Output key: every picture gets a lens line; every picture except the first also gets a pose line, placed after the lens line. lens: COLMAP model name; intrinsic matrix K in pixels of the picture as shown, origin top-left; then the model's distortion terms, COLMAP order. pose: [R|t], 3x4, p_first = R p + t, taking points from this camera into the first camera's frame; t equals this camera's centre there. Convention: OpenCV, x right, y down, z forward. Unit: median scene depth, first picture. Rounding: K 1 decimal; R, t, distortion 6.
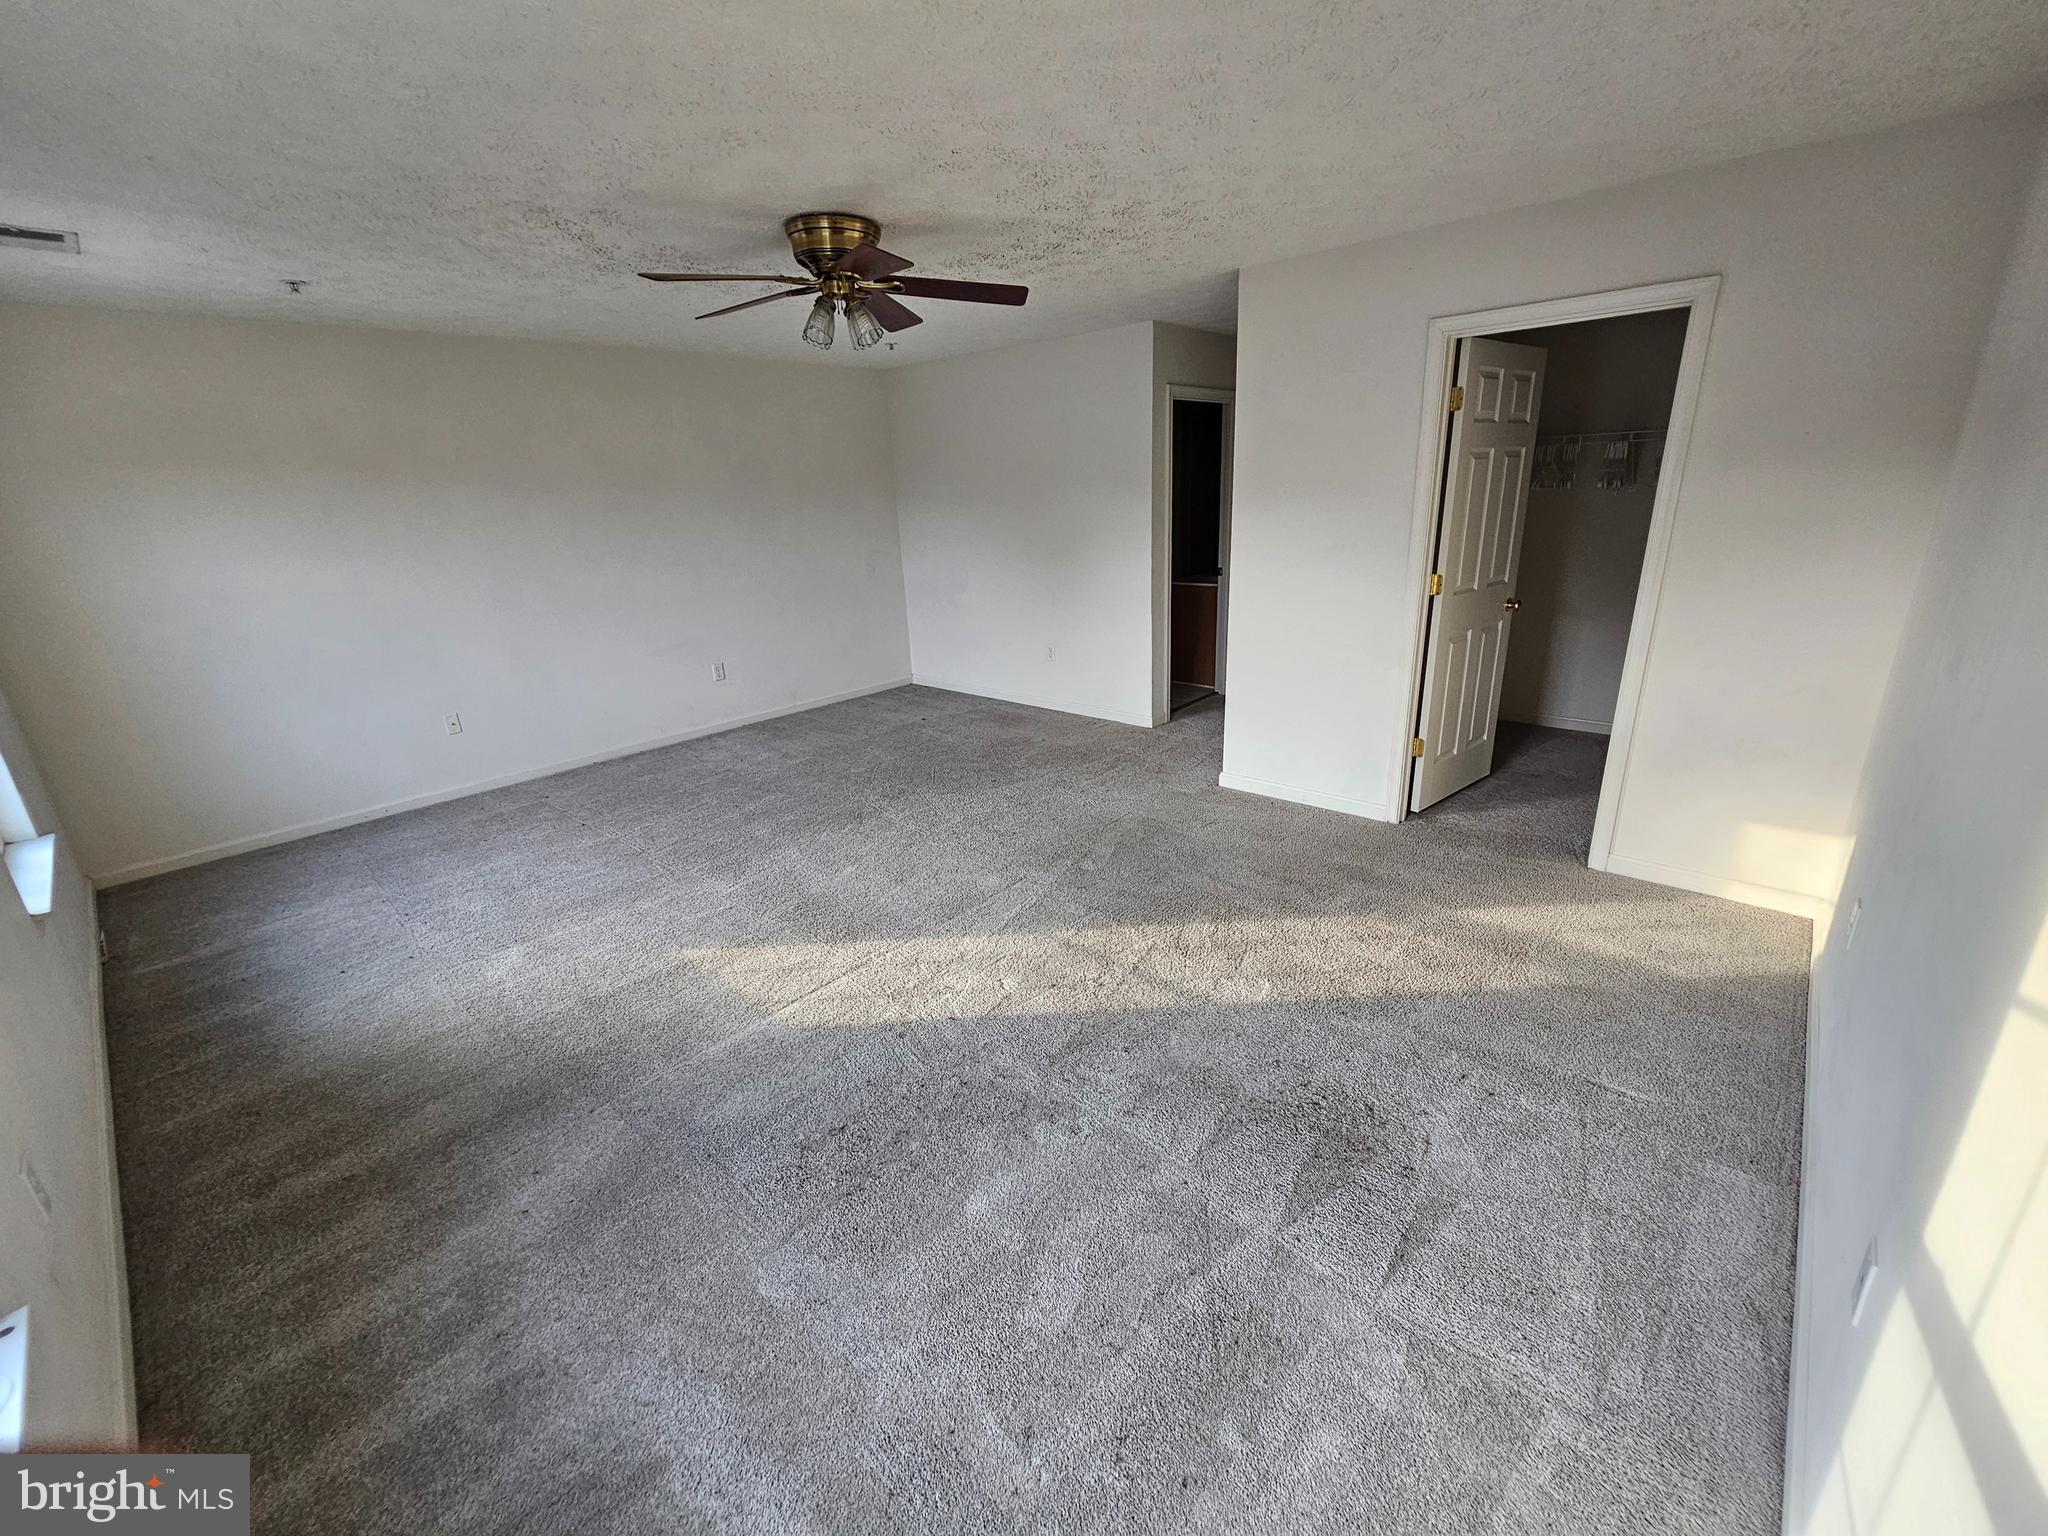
lens RADIAL K [[844.0, 0, 1023.2], [0, 844.0, 773.1], [0, 0, 1]] dist [-0.000451, 0.000691]
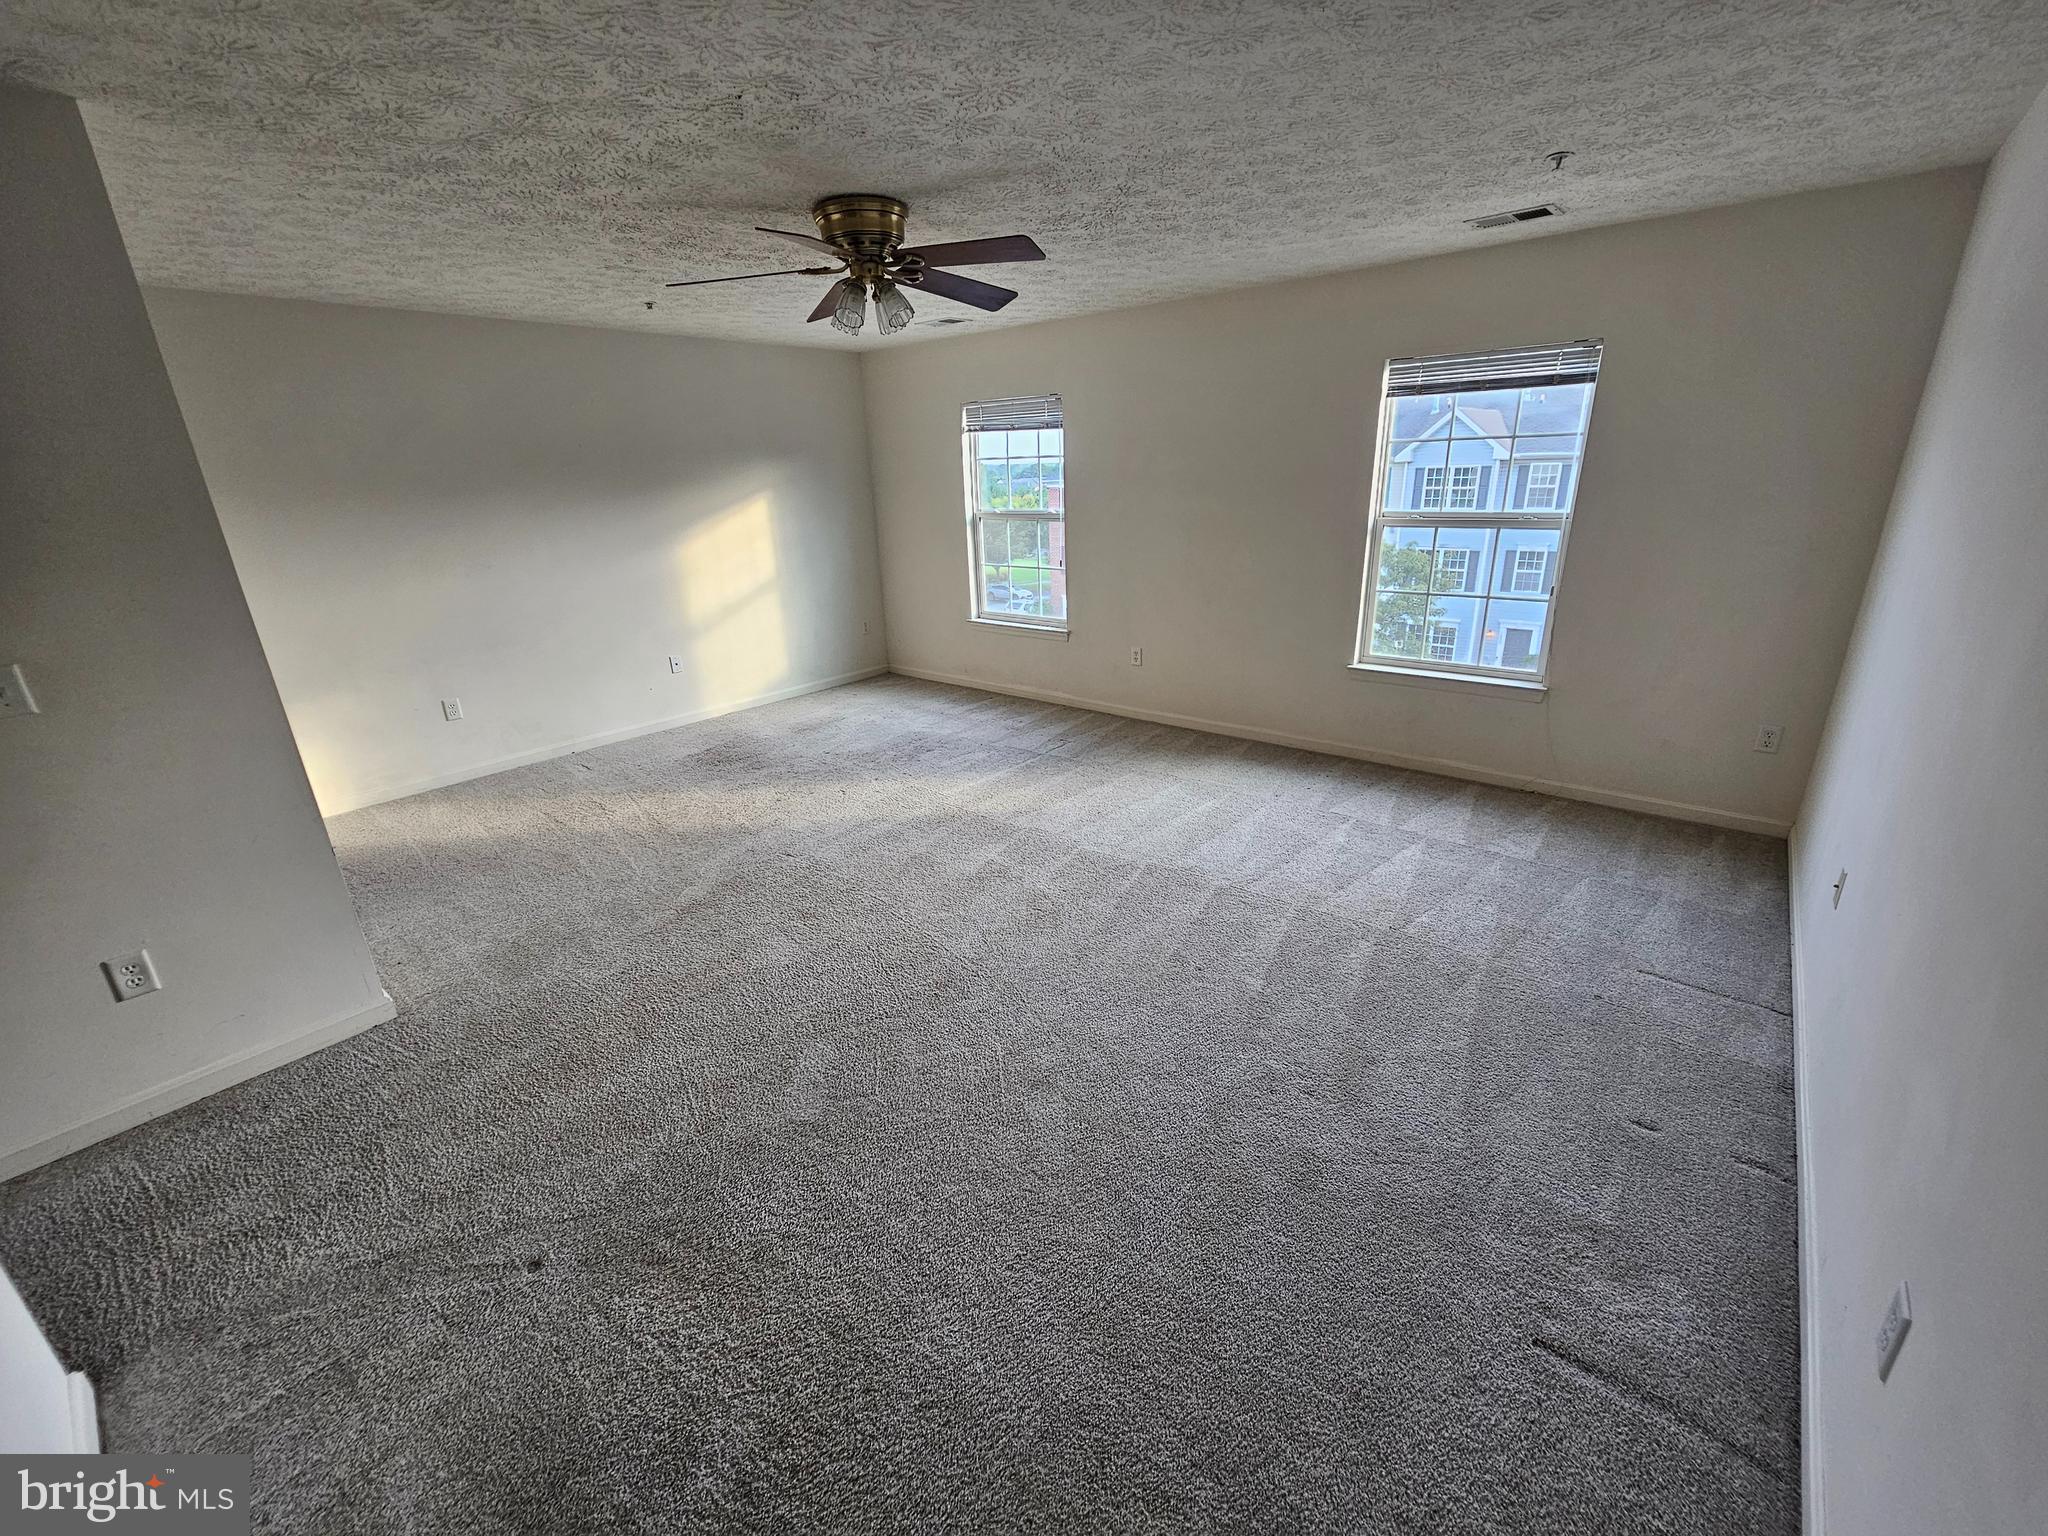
lens RADIAL K [[844.0, 0, 1023.2], [0, 844.0, 773.1], [0, 0, 1]] dist [-0.000451, 0.000691]
pose [[-0.996681, 0.080345, -0.013113, -0.359142], [0.054804, 0.781317, 0.621724, -0.787321], [0.060197, 0.618941, -0.783127, 2.373074]]
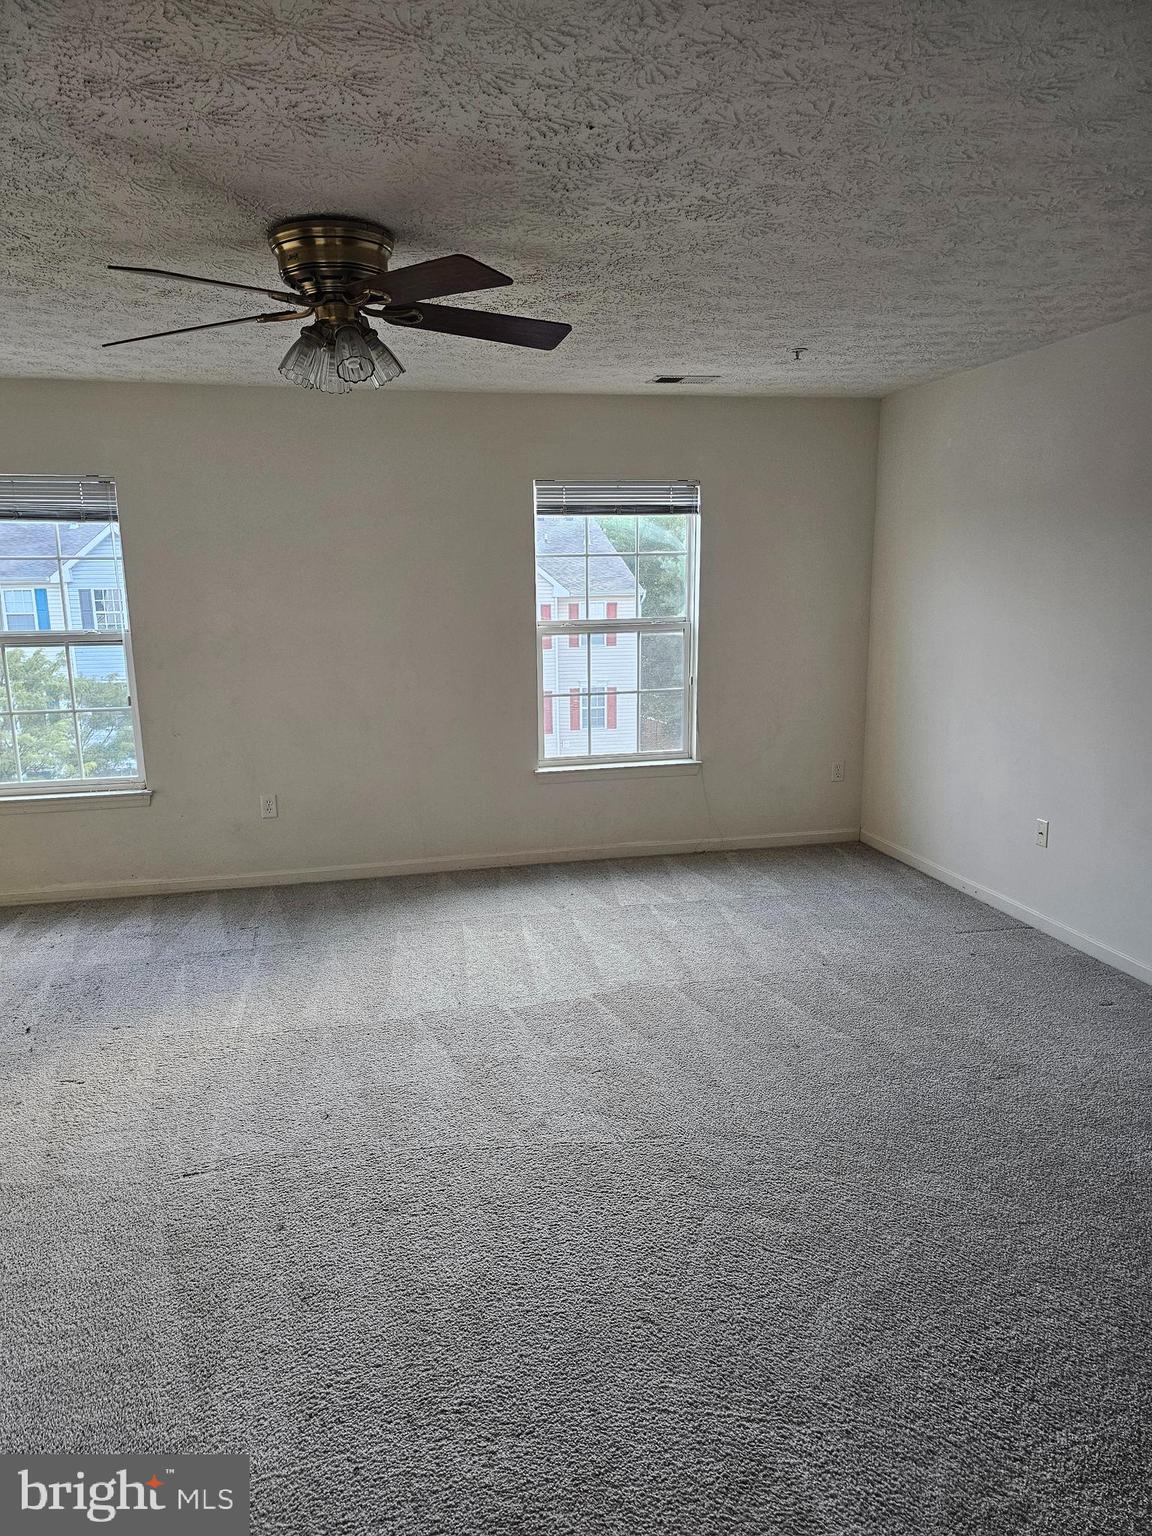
lens RADIAL K [[1031.6, 0, 578.1], [0, 1031.6, 774.4], [0, 0, 1]] dist [0.069242, -0.003021]
pose [[-0.578427, 0.207212, -0.788978, 0.531151], [-0.220678, 0.891386, 0.395895, -0.687699], [0.785317, 0.403107, -0.469874, 1.976937]]
